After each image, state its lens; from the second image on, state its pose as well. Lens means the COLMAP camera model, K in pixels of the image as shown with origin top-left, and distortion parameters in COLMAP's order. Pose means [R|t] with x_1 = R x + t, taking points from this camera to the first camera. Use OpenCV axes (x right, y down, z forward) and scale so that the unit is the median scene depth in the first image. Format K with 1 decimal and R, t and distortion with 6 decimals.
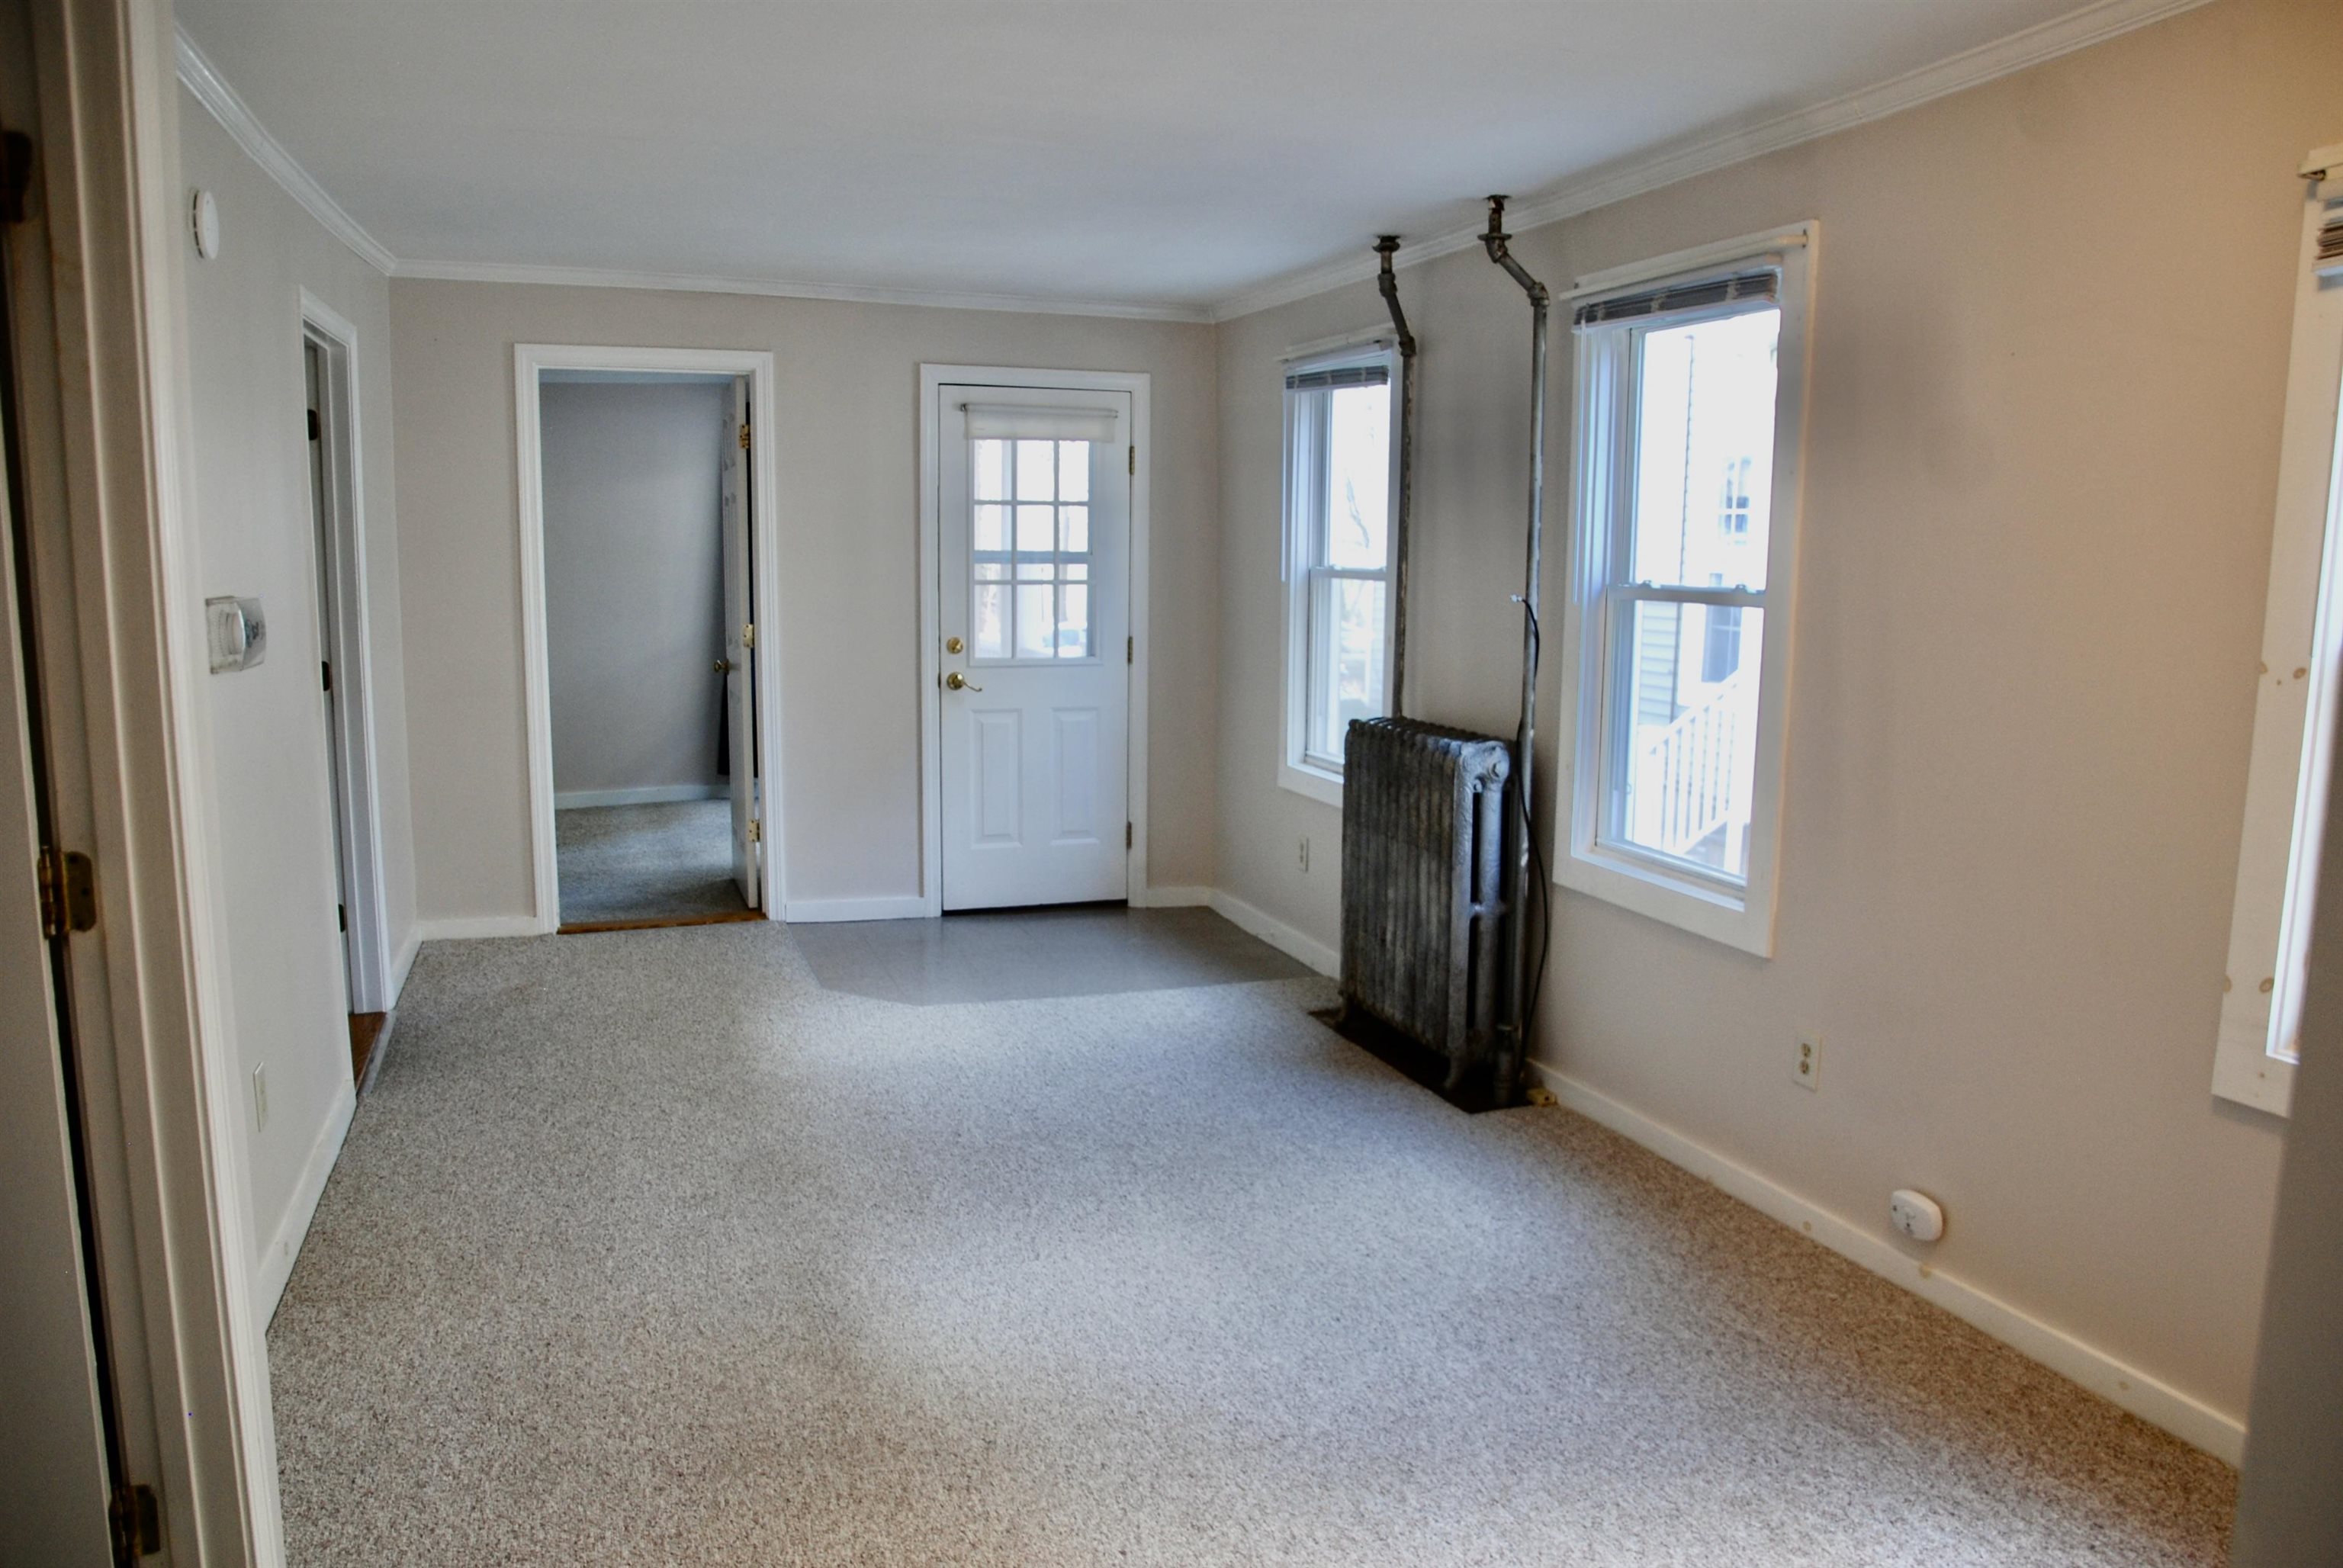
lens RADIAL K [[1721.3, 0, 1164.1], [0, 1721.3, 794.0], [0, 0, 1]] dist [-0.121271, 0.060886]
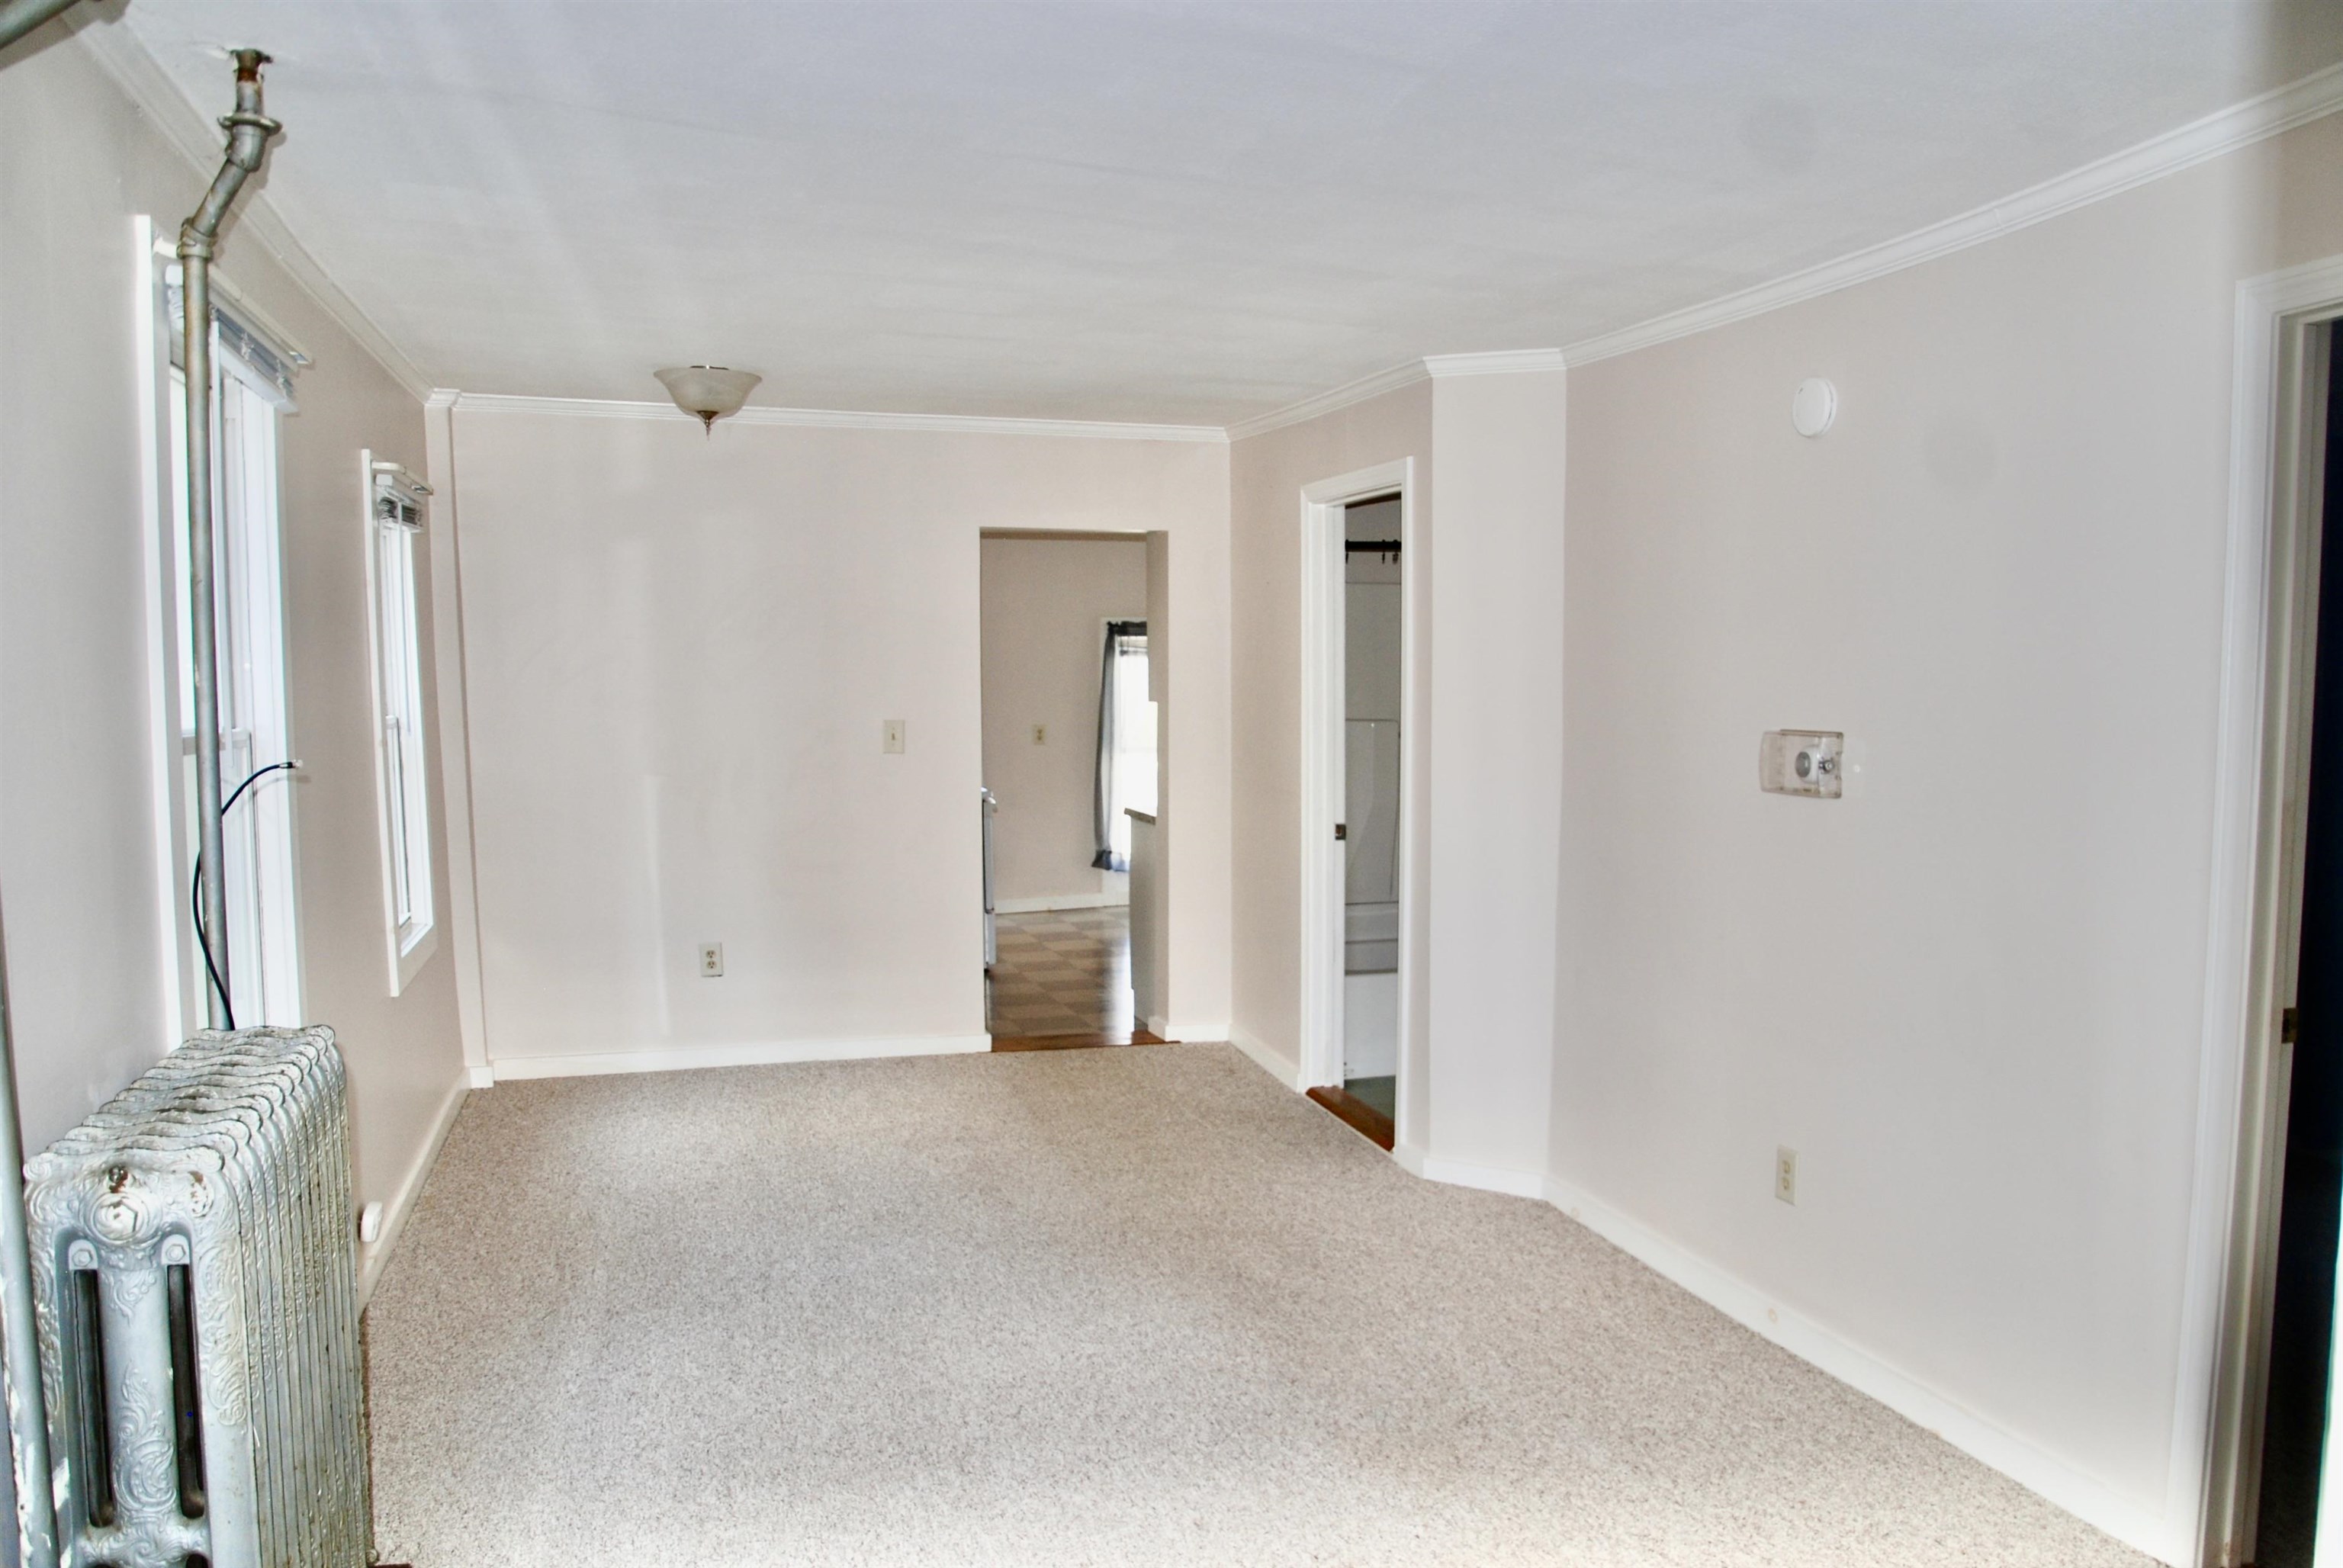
lens RADIAL K [[1721.3, 0, 1178.8], [0, 1721.3, 784.0], [0, 0, 1]] dist [-0.121271, 0.060886]
pose [[-0.999399, -0.011392, 0.032737, -0.168791], [-0.004643, 0.979936, 0.199258, -0.298493], [-0.034350, 0.198987, -0.979400, 2.064653]]
